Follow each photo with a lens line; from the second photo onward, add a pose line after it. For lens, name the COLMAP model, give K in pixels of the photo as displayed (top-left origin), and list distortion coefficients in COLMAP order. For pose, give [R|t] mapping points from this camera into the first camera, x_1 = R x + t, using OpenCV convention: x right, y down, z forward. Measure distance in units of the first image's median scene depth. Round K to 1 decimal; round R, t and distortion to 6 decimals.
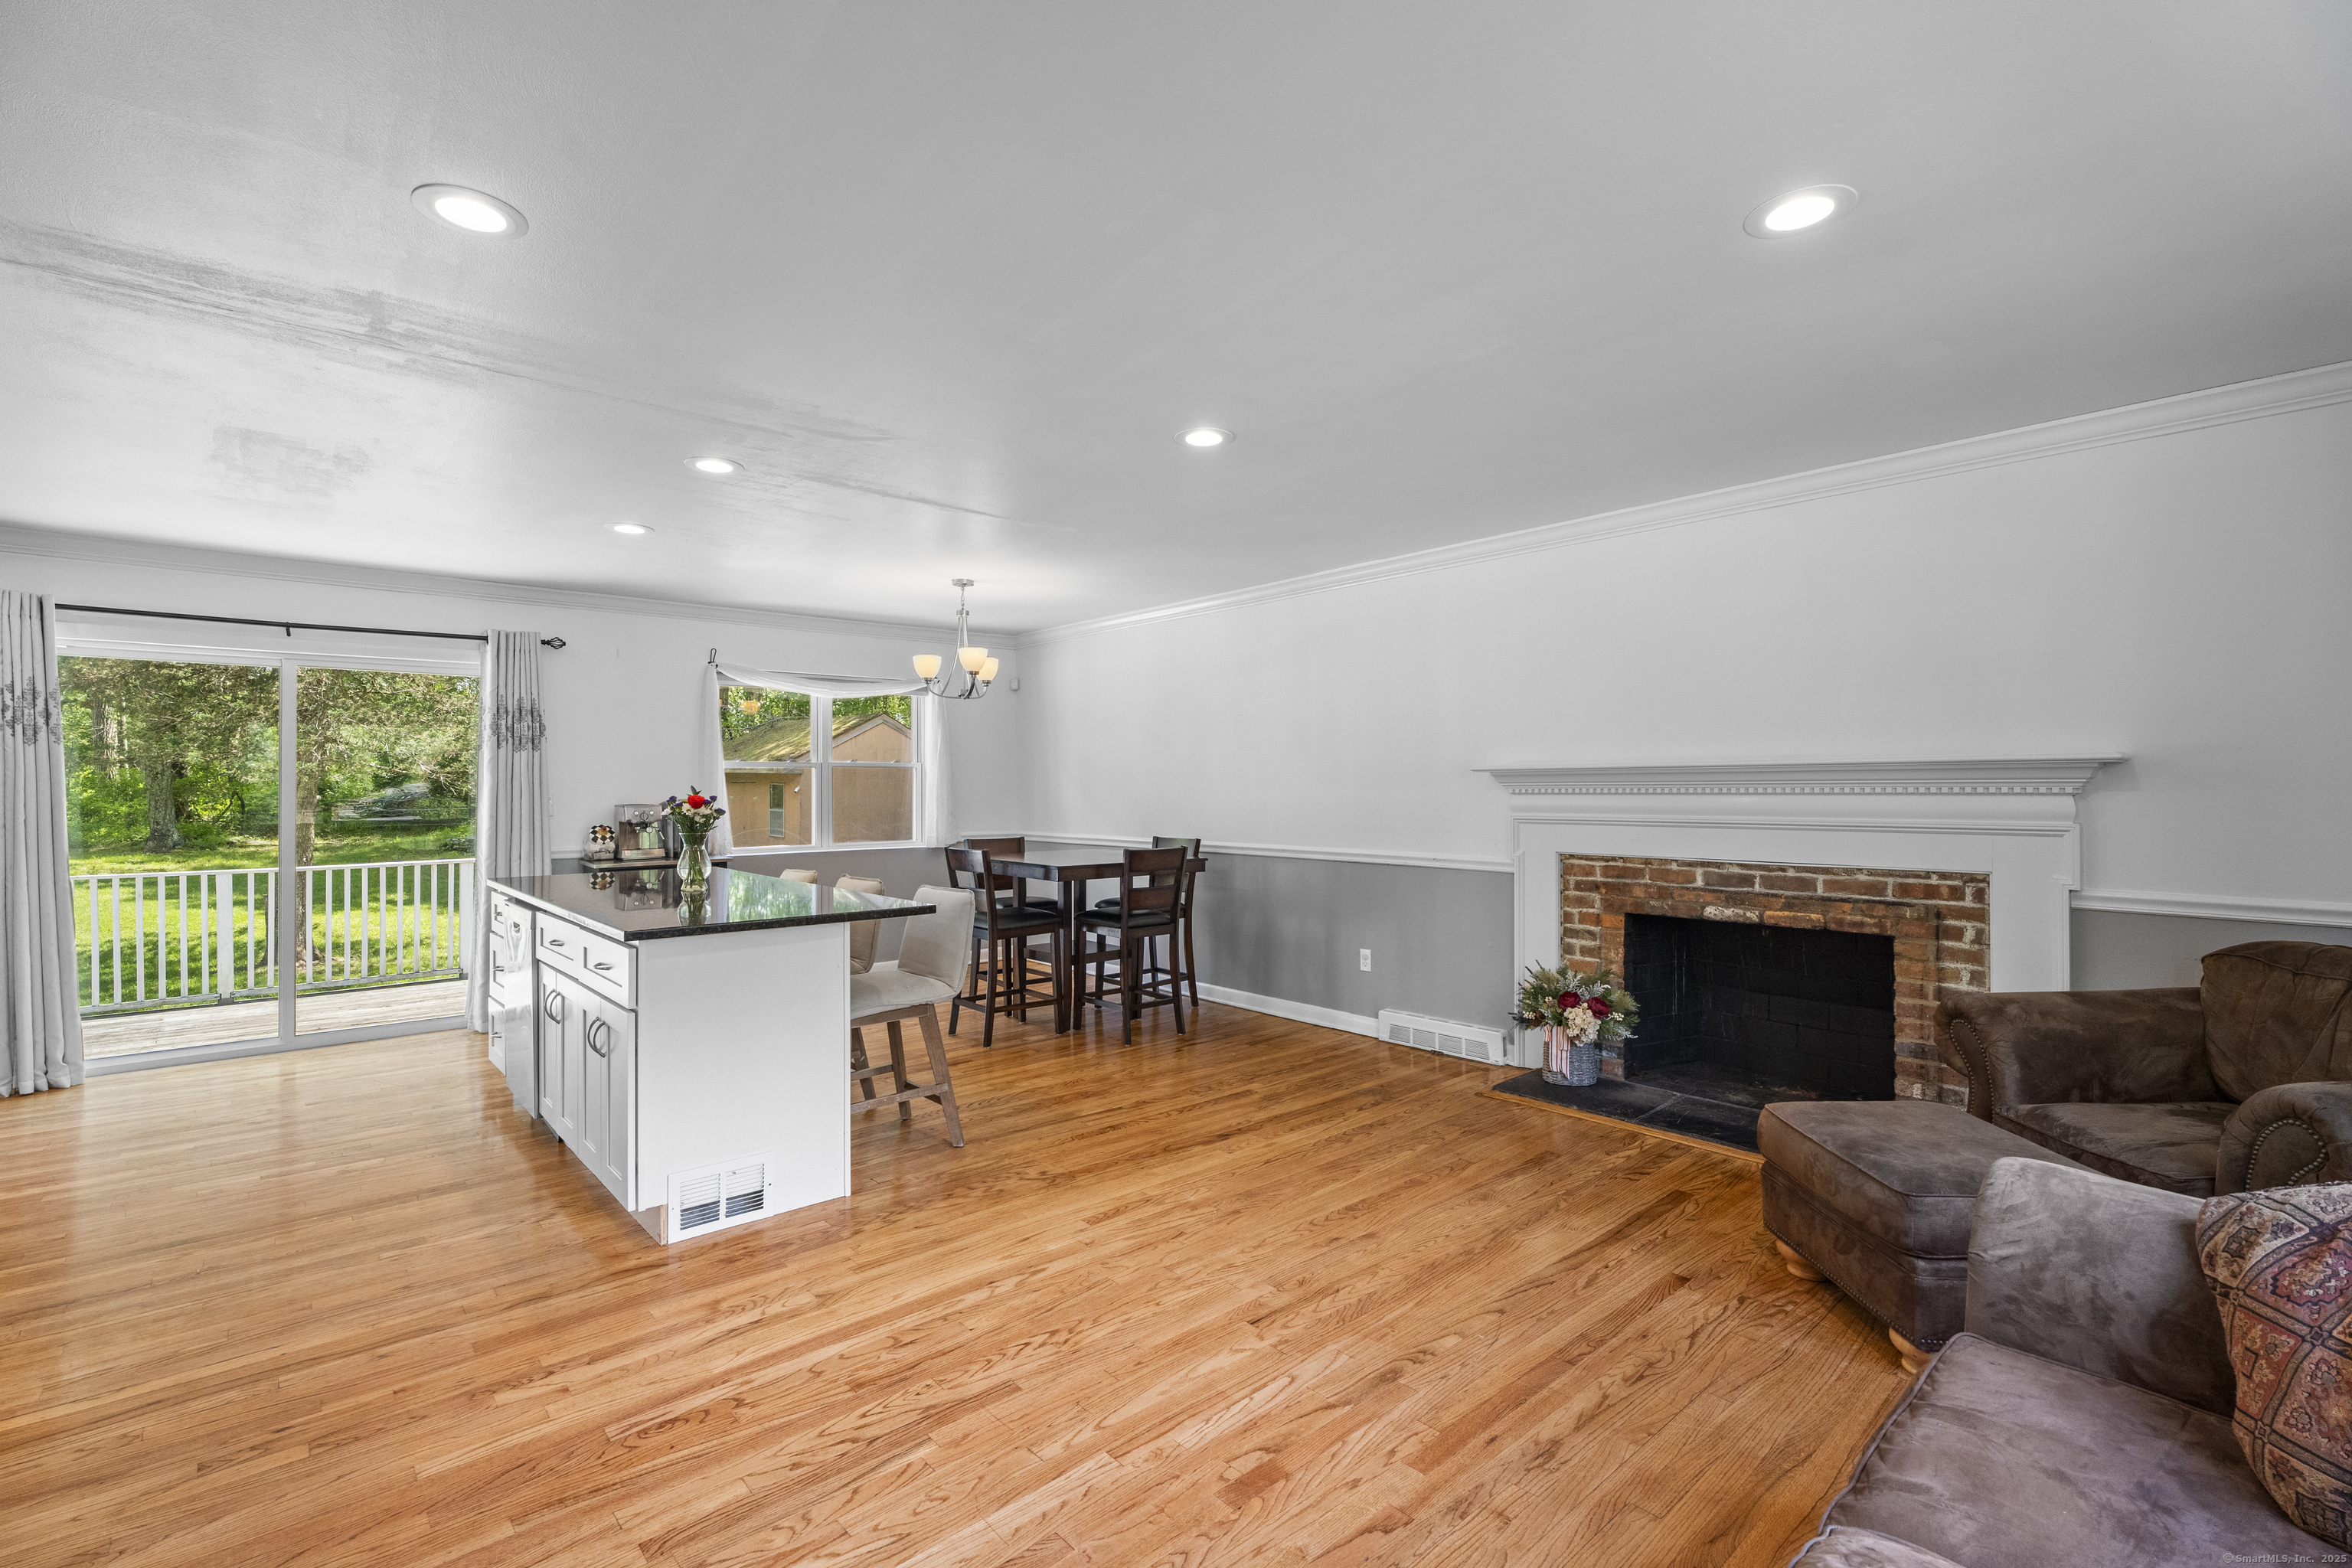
lens RADIAL K [[1036.0, 0, 1167.3], [0, 1036.0, 780.2], [0, 0, 1]] dist [0.002751, -0.002046]
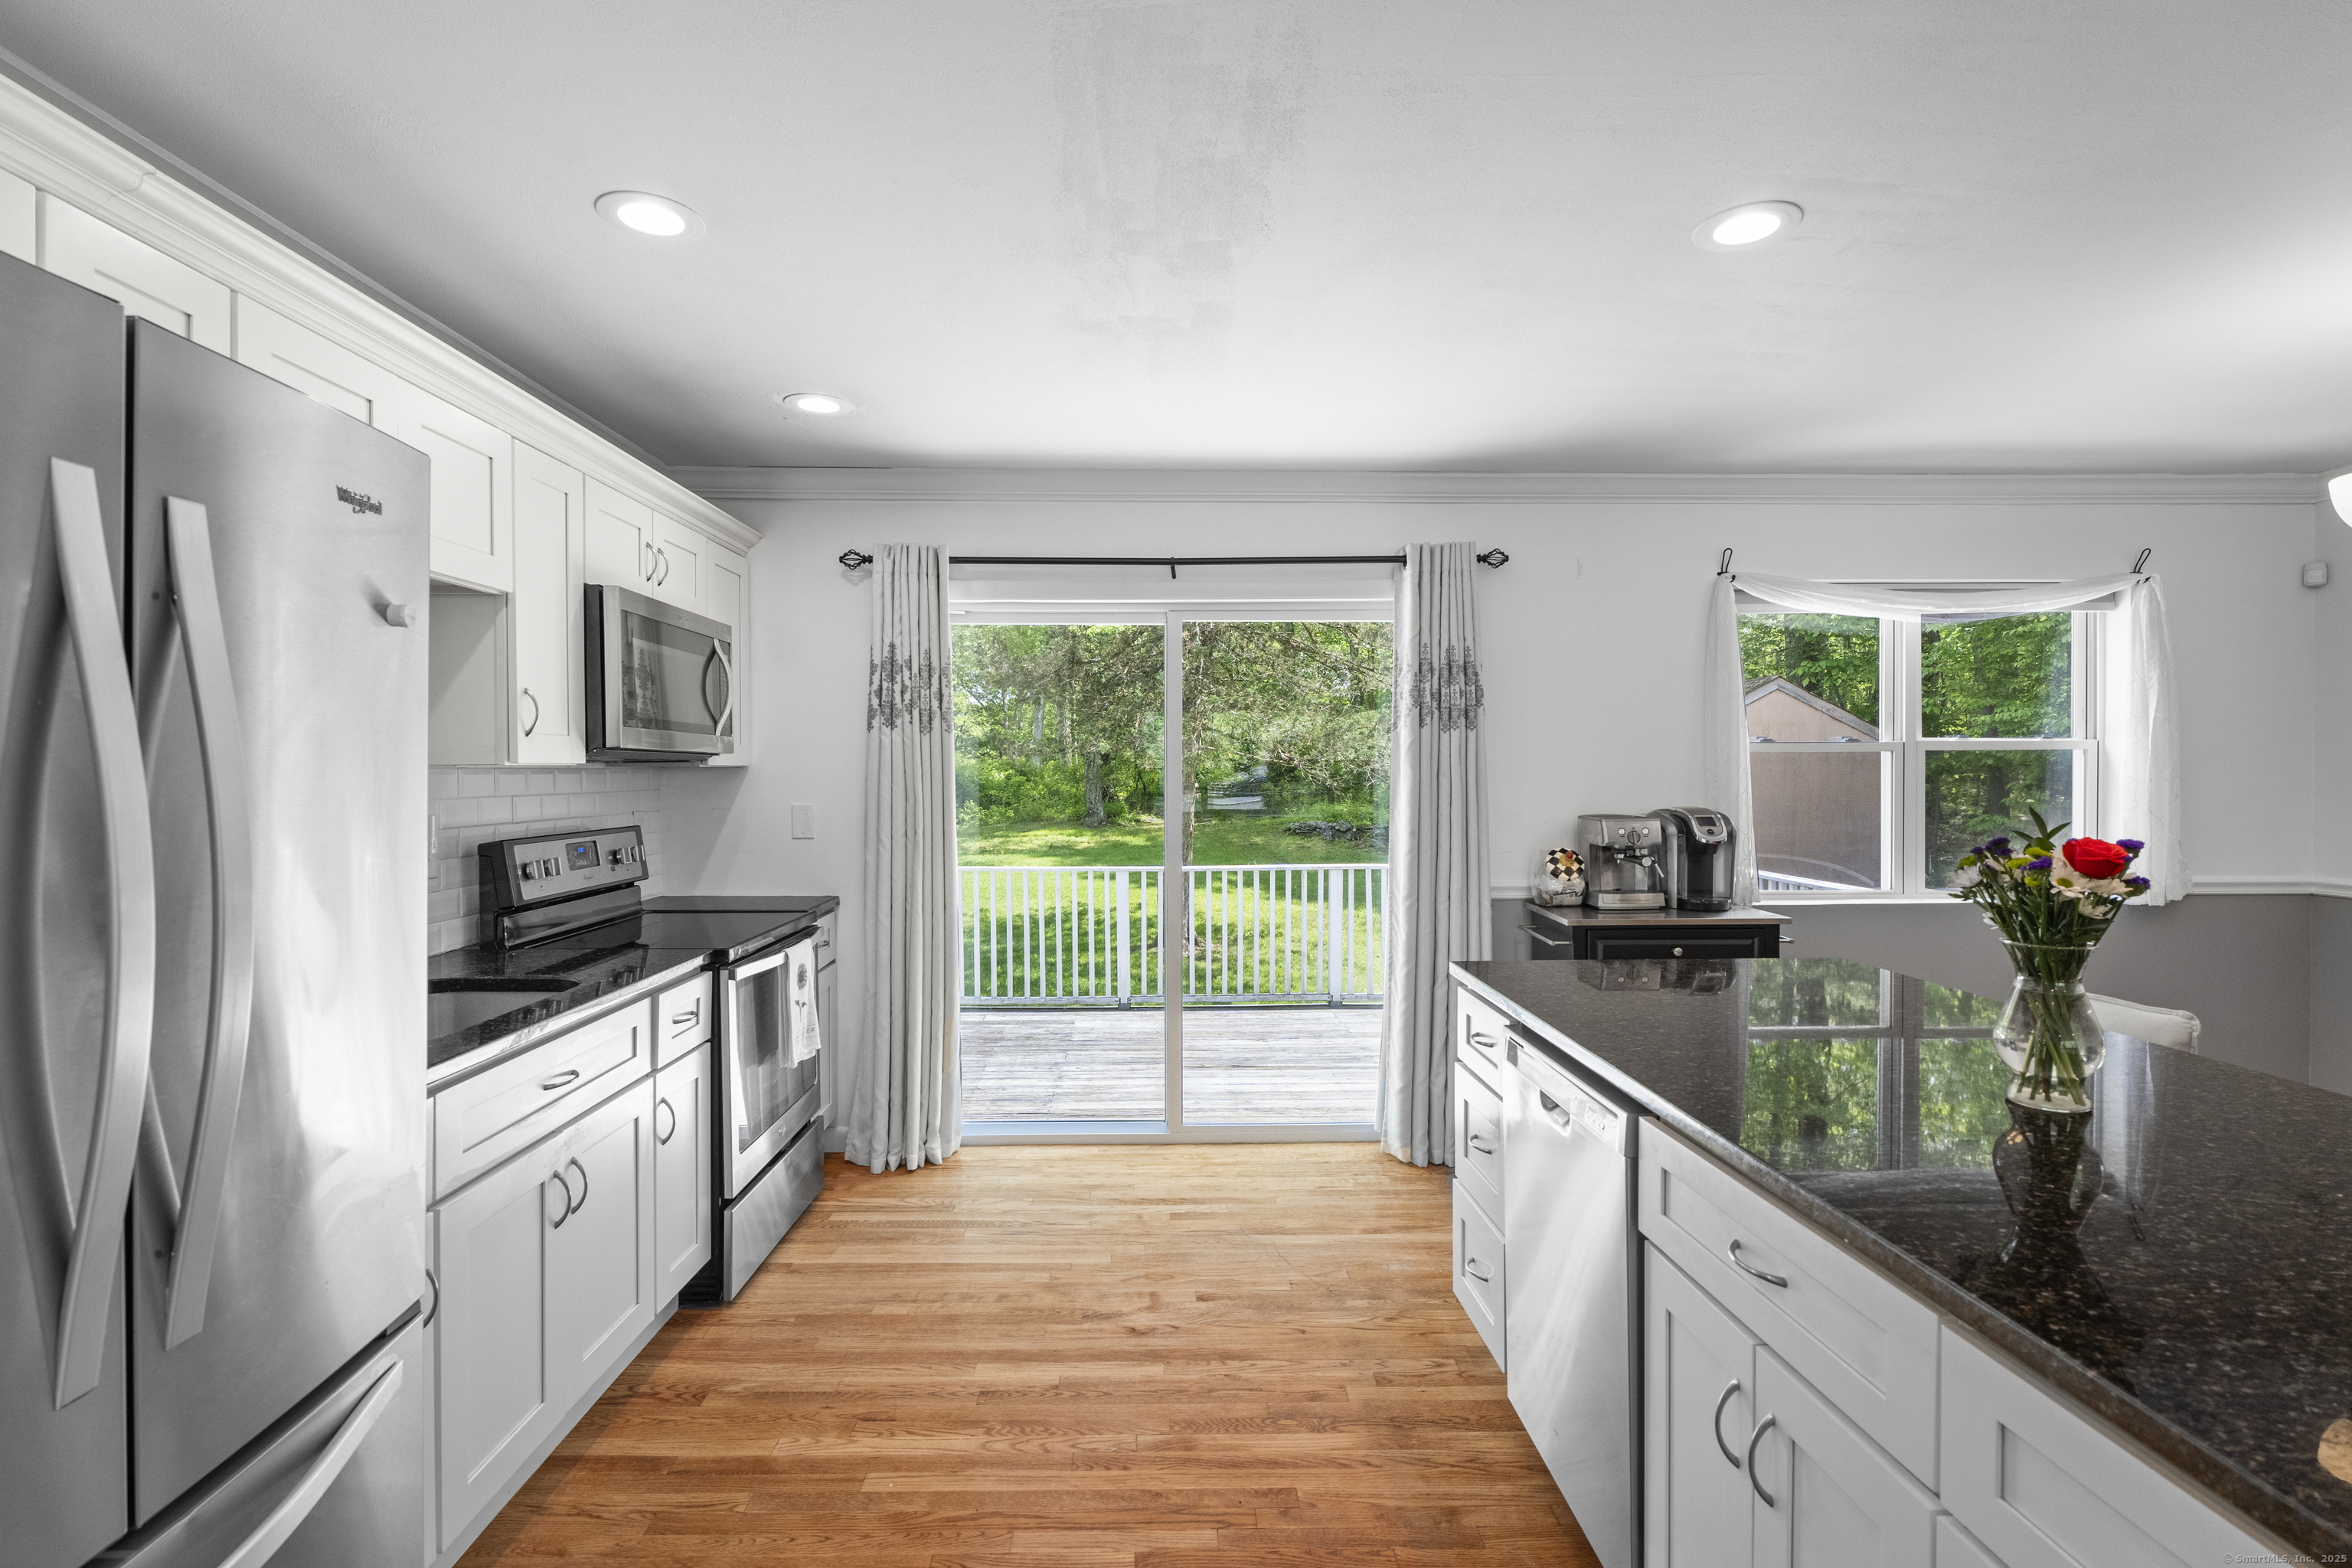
lens RADIAL K [[1092.8, 0, 1173.4], [0, 1092.8, 787.0], [0, 0, 1]] dist [-0.001852, -0.000179]
pose [[0.762207, 0.010521, -0.647247, -0.409509], [0.003170, 0.999795, 0.019985, -0.009488], [0.647325, -0.017284, 0.762018, 0.484774]]
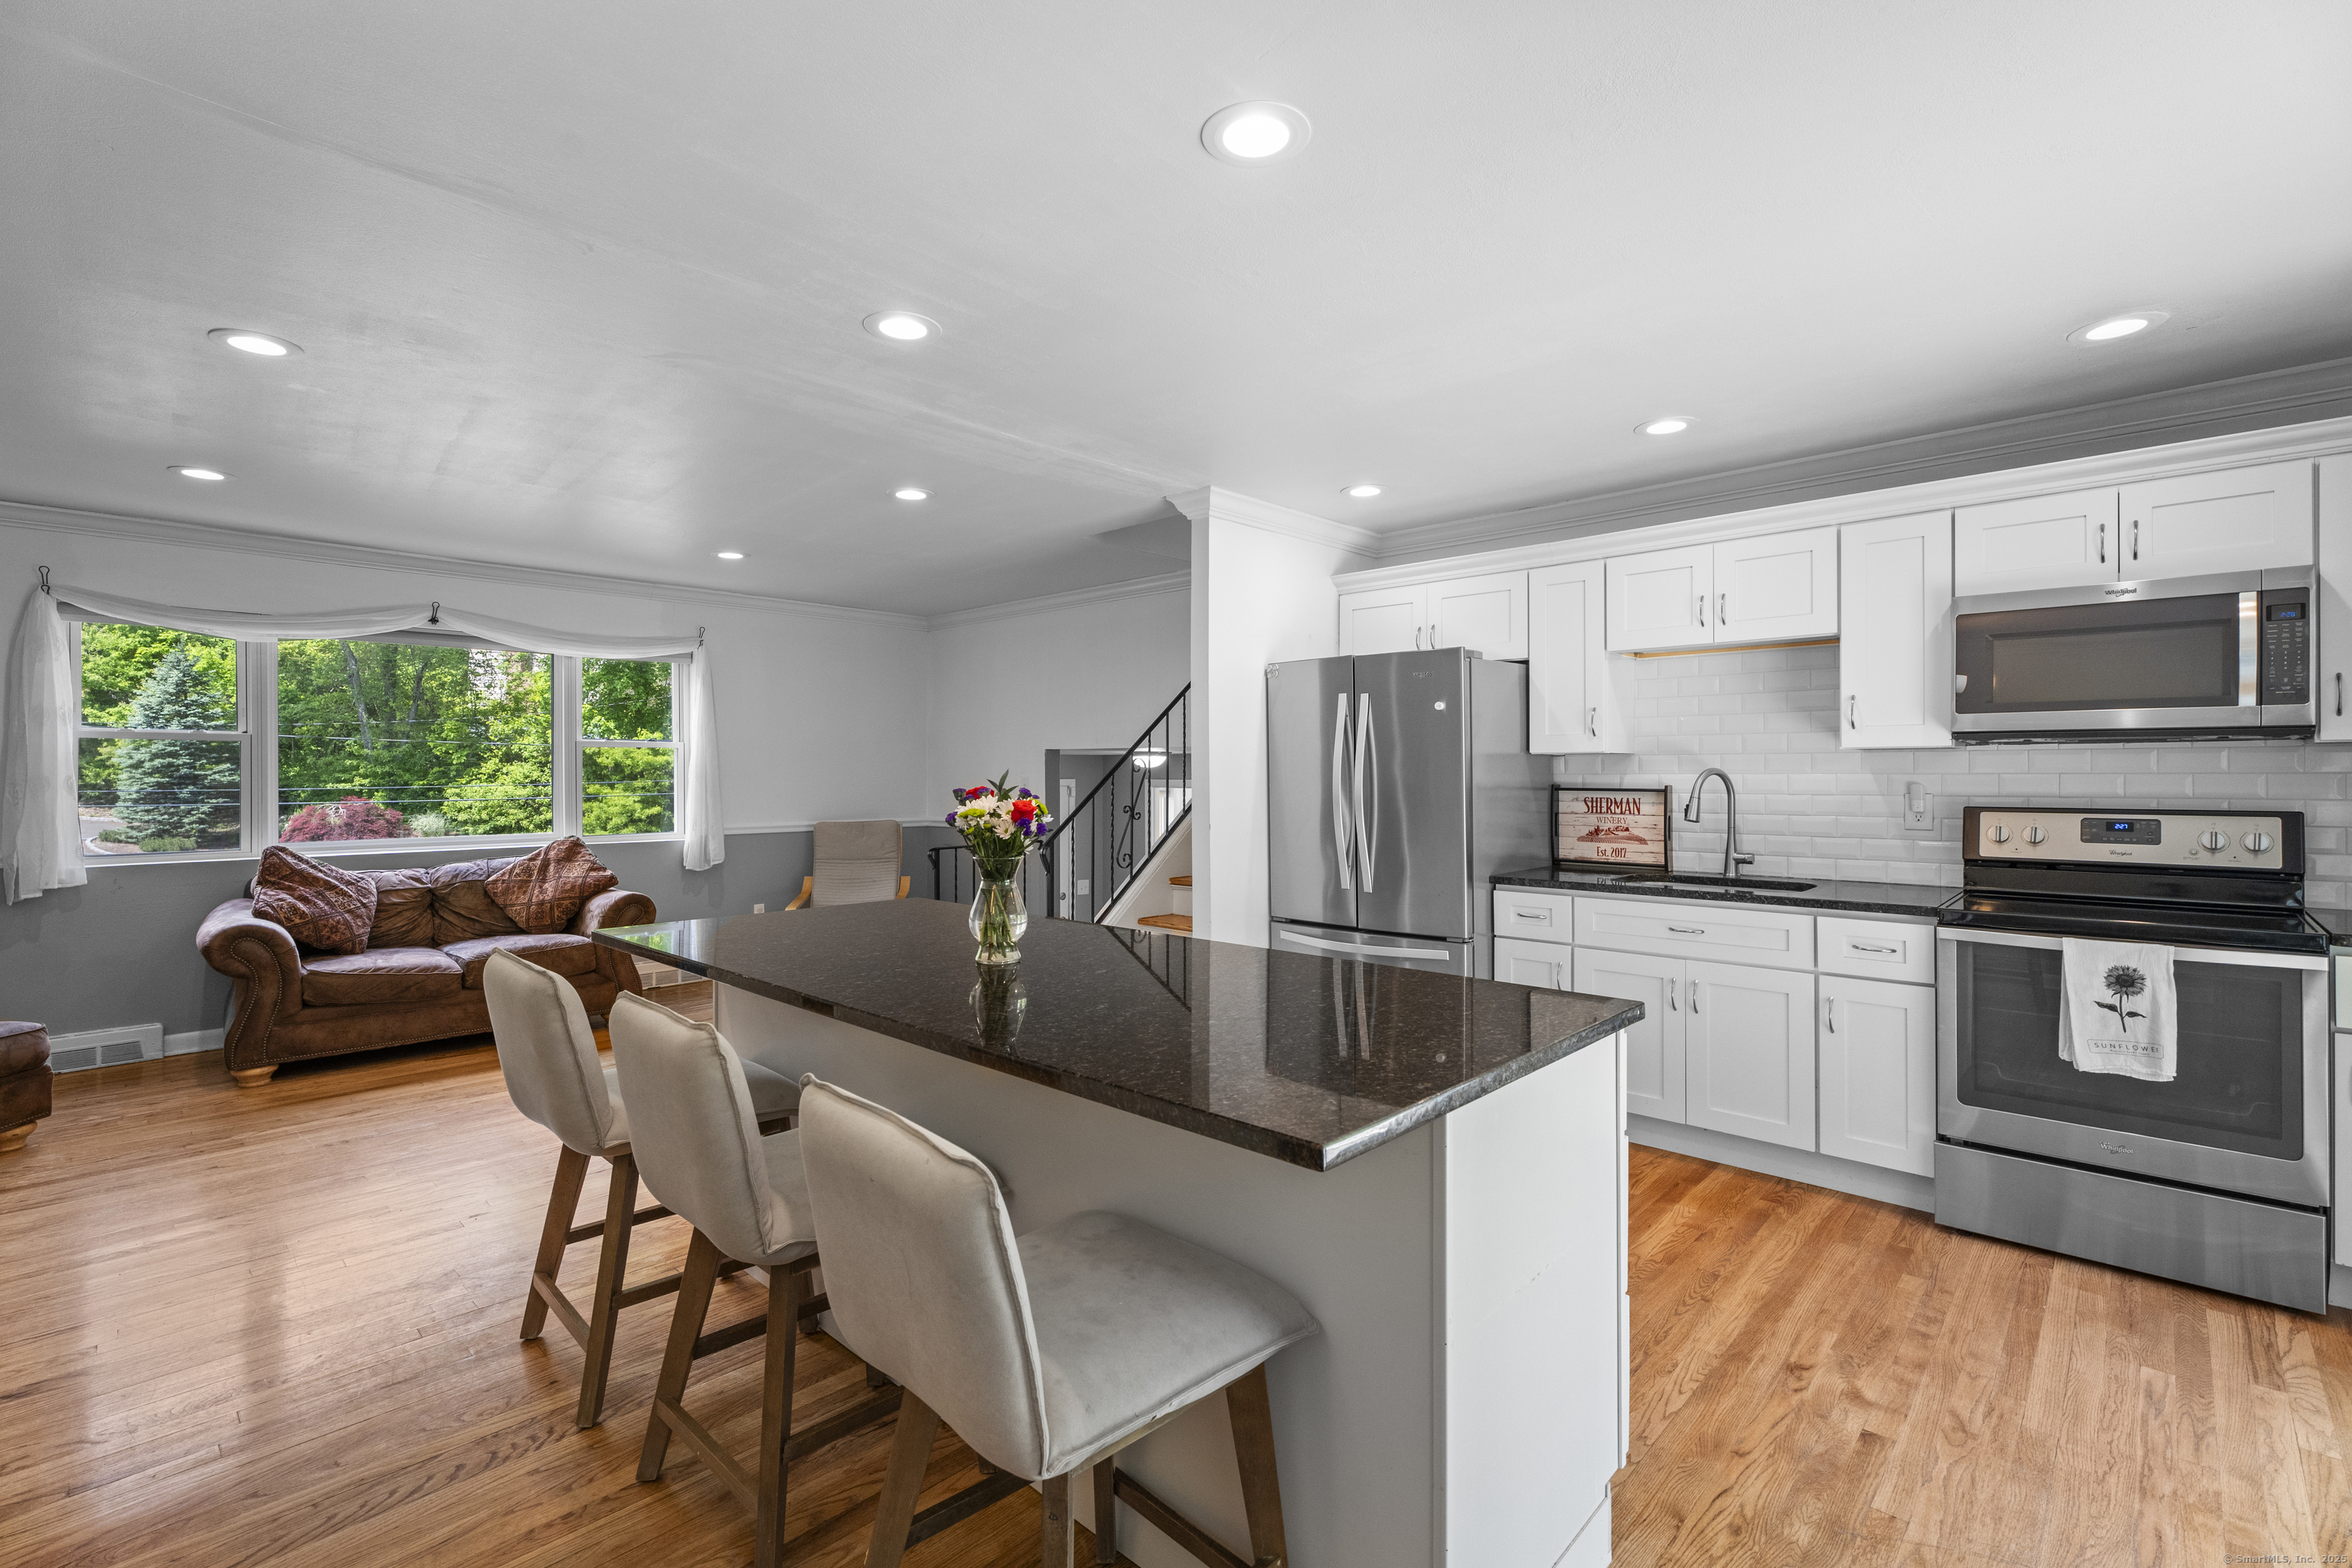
lens RADIAL K [[1036.0, 0, 1173.5], [0, 1036.0, 780.1], [0, 0, 1]] dist [0.002751, -0.002046]
pose [[-0.995330, 0.004910, -0.096410, -0.456095], [0.004750, 0.999987, 0.001898, 0.008829], [0.096418, 0.001431, -0.995340, 1.431848]]
